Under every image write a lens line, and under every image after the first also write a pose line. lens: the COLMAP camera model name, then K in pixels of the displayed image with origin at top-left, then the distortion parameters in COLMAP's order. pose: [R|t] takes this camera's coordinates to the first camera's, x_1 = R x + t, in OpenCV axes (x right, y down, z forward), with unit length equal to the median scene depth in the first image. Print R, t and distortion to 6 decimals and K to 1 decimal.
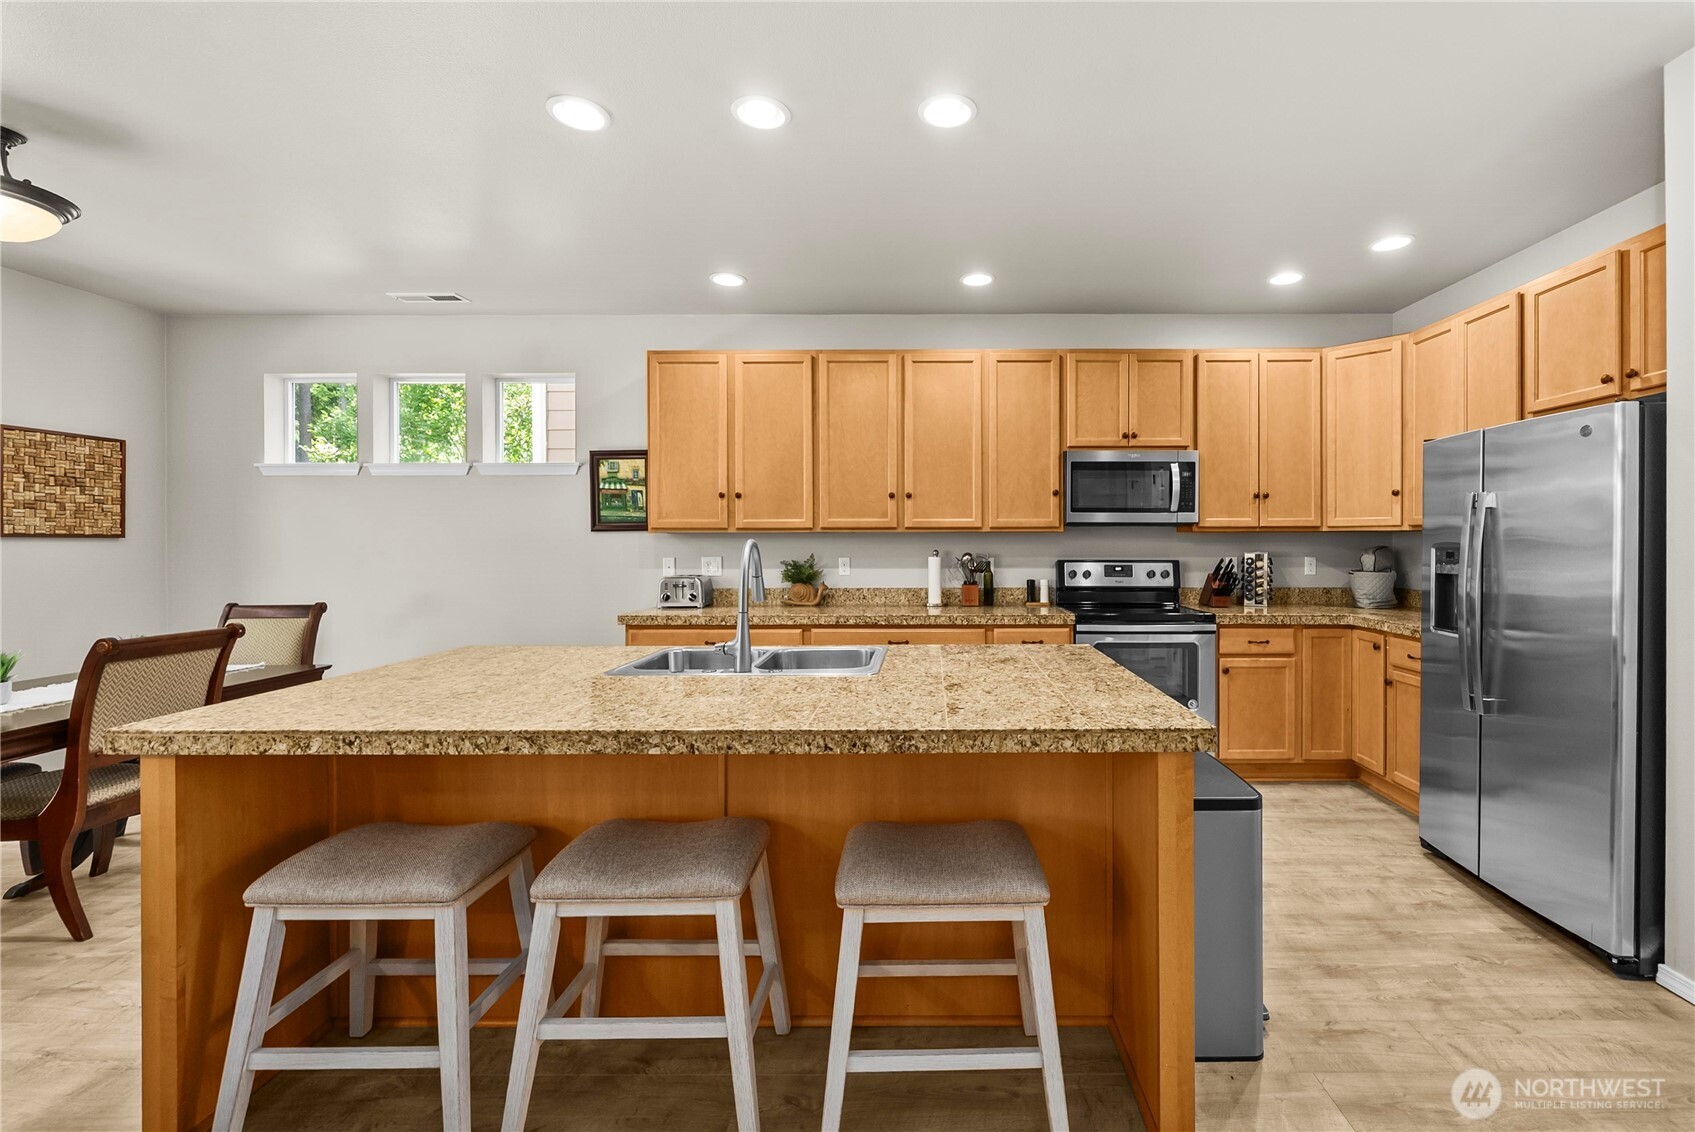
lens RADIAL K [[713.7, 0, 928.5], [0, 713.7, 547.9], [0, 0, 1]] dist [-0.001546, 0.000023]
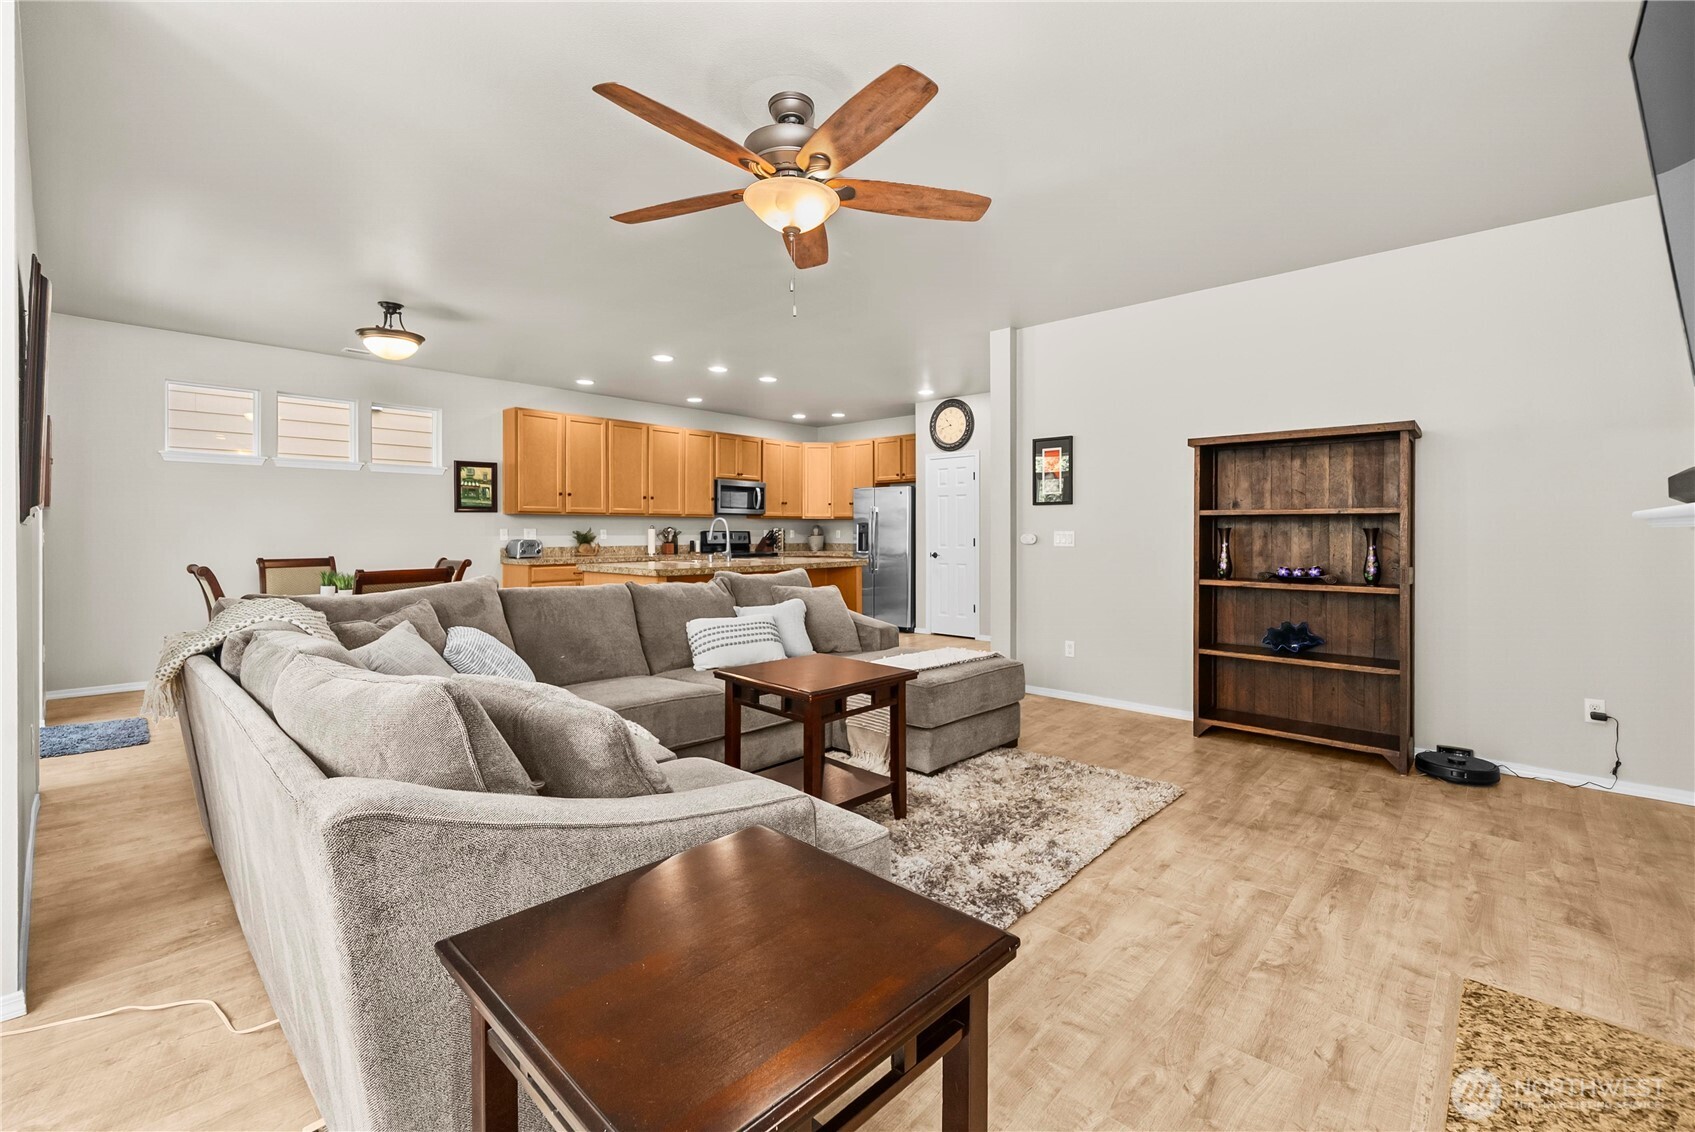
lens RADIAL K [[725.0, 0, 844.5], [0, 725.0, 533.0], [0, 0, 1]] dist [-0.000213, -0.000254]
pose [[0.679722, 0.000381, 0.733469, -1.132755], [0.004426, 0.999980, -0.004621, 0.036350], [-0.733456, 0.006388, 0.679707, -0.752332]]
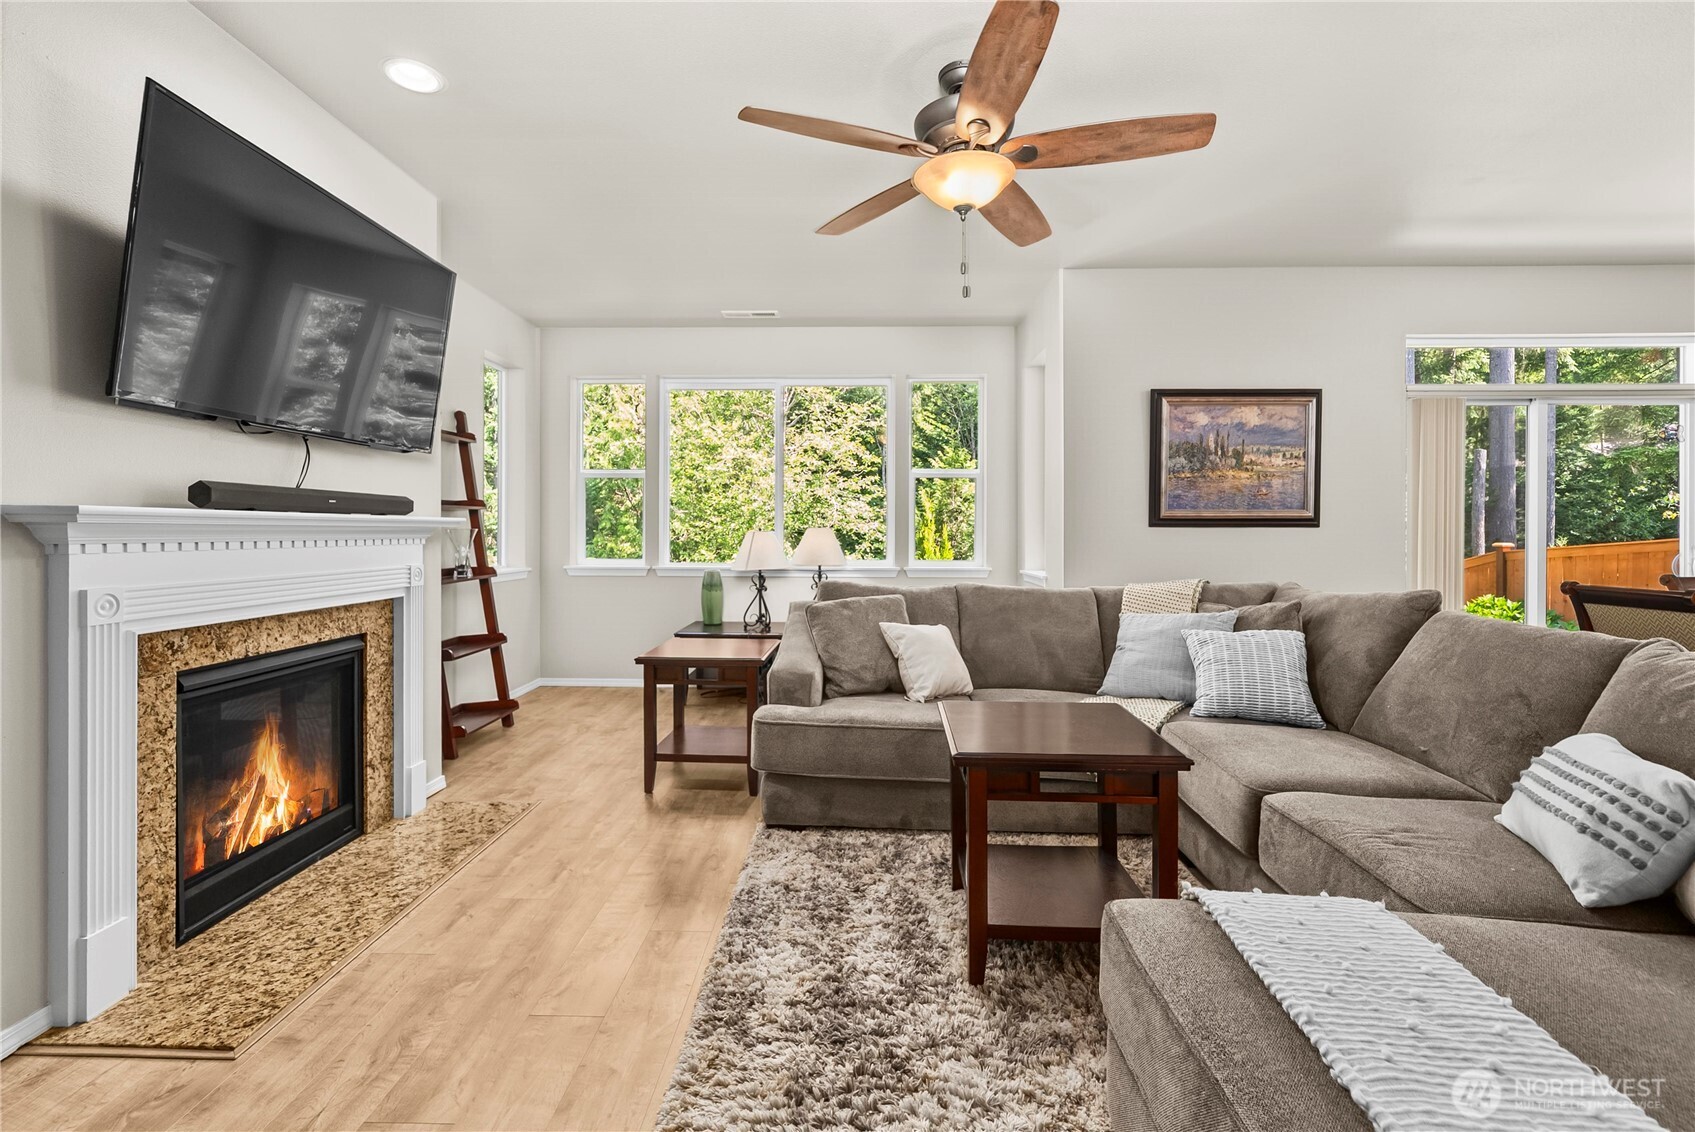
lens RADIAL K [[725.0, 0, 844.5], [0, 725.0, 533.0], [0, 0, 1]] dist [-0.000213, -0.000254]
pose [[-0.019795, 0.006019, -0.999786, -0.125032], [-0.011990, 0.999909, 0.006257, 0.031366], [0.999732, 0.012111, -0.019721, -0.383009]]
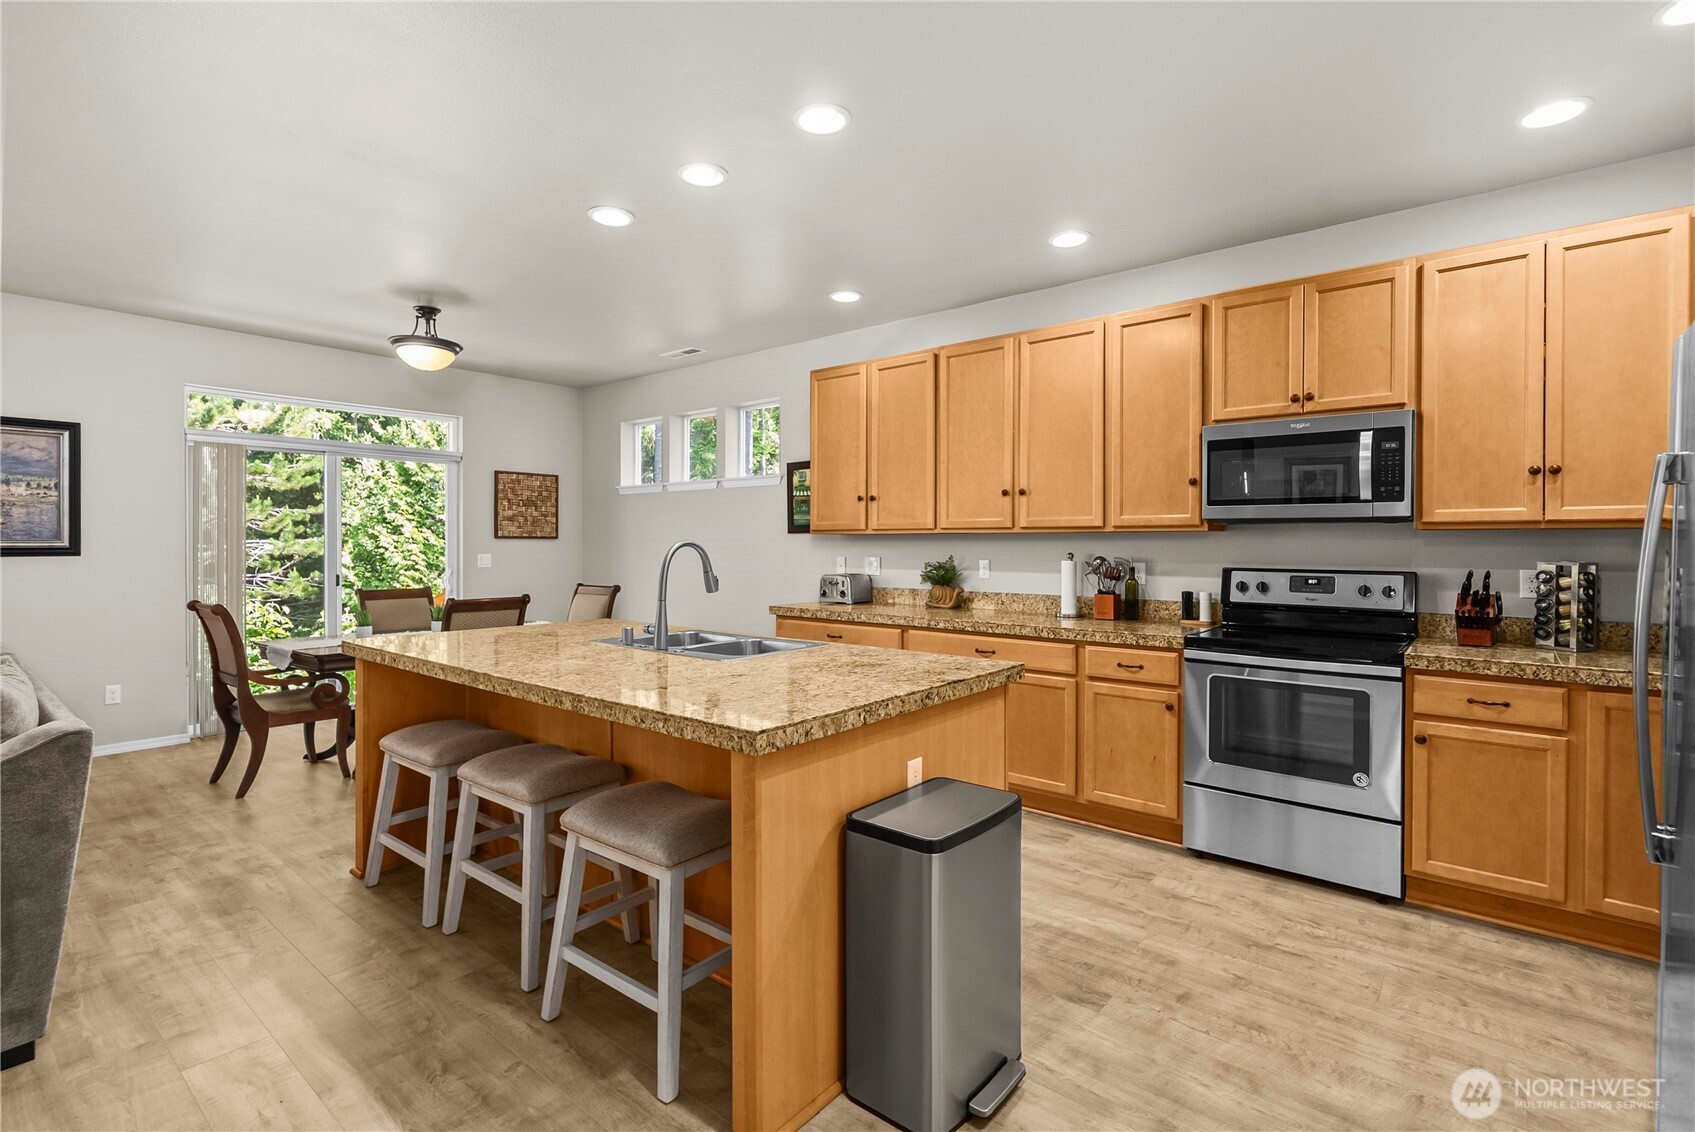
lens RADIAL K [[784.5, 0, 842.6], [0, 784.5, 552.5], [0, 0, 1]] dist [0.001268, 0.000488]
pose [[0.771242, 0.011152, -0.636445, 0.428148], [-0.008993, 0.999938, 0.006625, -0.001217], [0.636479, 0.000614, 0.771294, 0.087274]]
